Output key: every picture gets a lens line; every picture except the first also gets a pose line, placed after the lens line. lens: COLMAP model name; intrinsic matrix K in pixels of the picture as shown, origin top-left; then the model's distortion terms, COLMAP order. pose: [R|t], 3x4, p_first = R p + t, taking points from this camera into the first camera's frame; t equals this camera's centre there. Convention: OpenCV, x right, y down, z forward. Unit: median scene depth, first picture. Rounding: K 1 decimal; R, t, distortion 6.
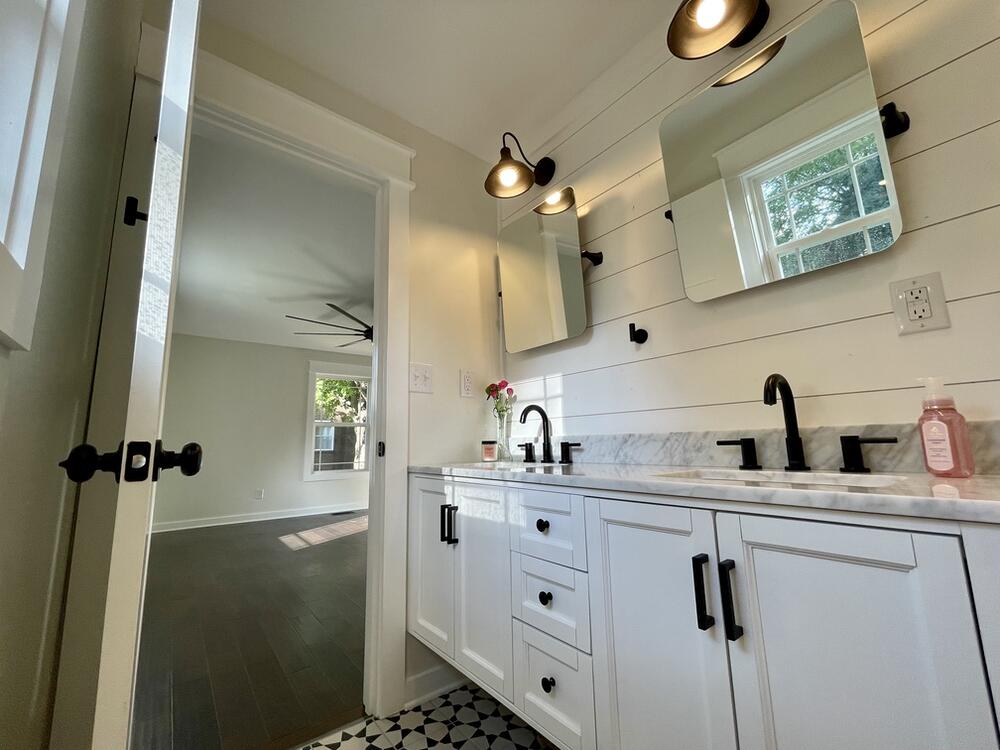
lens RADIAL K [[408.4, 0, 500.0], [0, 408.4, 375.0], [0, 0, 1]] dist [-0.005171, -0.000050]
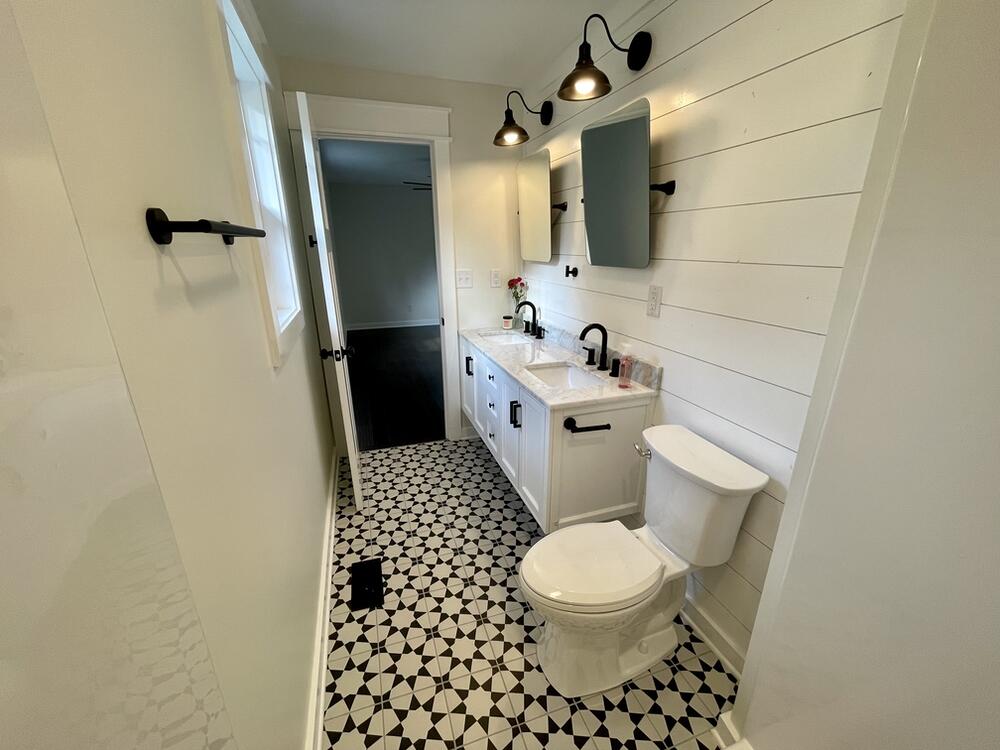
lens RADIAL K [[408.4, 0, 500.0], [0, 408.4, 375.0], [0, 0, 1]] dist [-0.005171, -0.000050]
pose [[0.943108, 0.119185, -0.310392, 0.586322], [0.035830, 0.891676, 0.451255, -0.448809], [0.330552, -0.436703, 0.836676, -0.589716]]
